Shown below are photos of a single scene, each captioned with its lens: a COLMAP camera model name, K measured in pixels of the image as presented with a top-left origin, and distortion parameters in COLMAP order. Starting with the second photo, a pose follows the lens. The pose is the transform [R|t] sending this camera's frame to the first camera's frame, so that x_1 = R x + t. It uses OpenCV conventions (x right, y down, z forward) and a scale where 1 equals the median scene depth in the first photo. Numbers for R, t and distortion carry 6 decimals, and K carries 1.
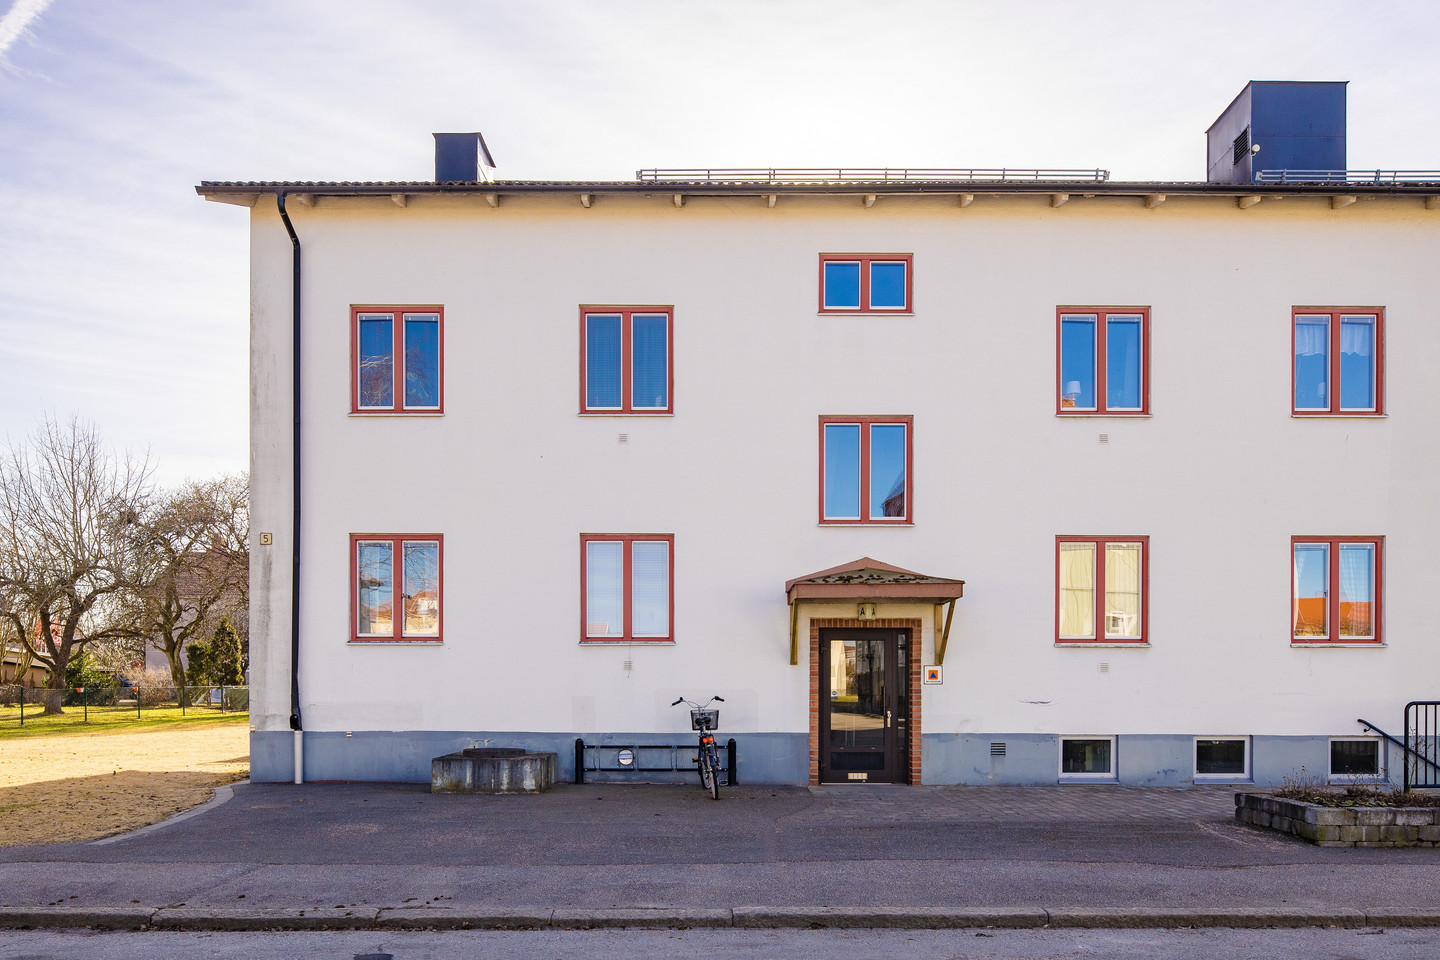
lens RADIAL K [[1012.6, 0, 781.2], [0, 1012.6, 483.5], [0, 0, 1]] dist [-0.002637, -0.001194]
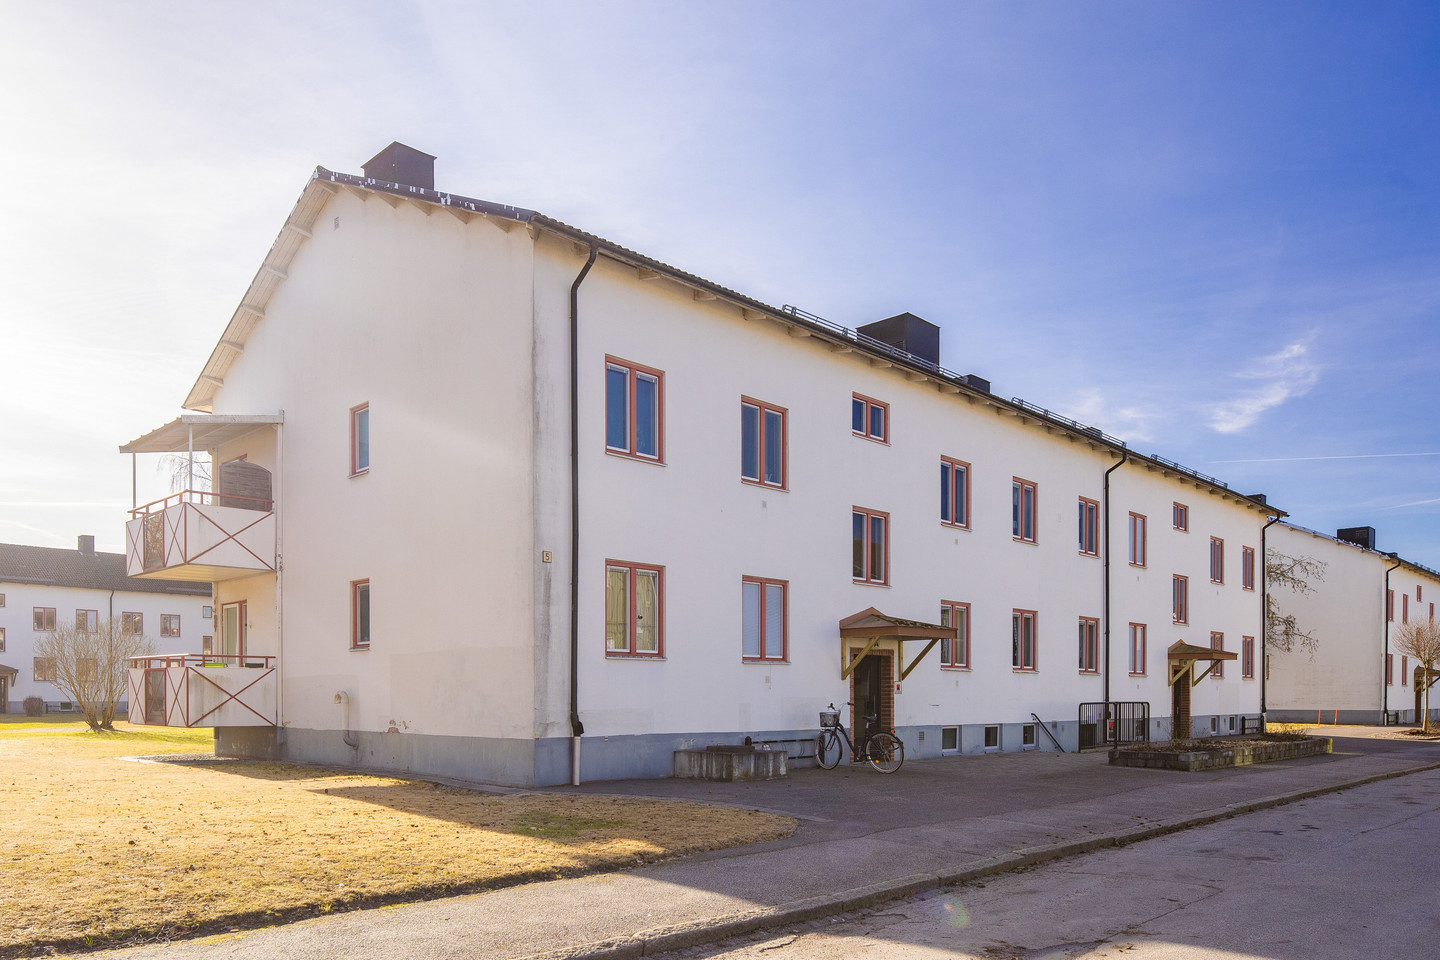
lens RADIAL K [[980.5, 0, 709.3], [0, 980.5, 447.2], [0, 0, 1]] dist [-0.002447, -0.003310]
pose [[0.717131, 0.169674, 0.675968, -1.115512], [-0.140190, 0.985206, -0.098569, 0.018393], [-0.682693, -0.024077, 0.730309, 0.125908]]
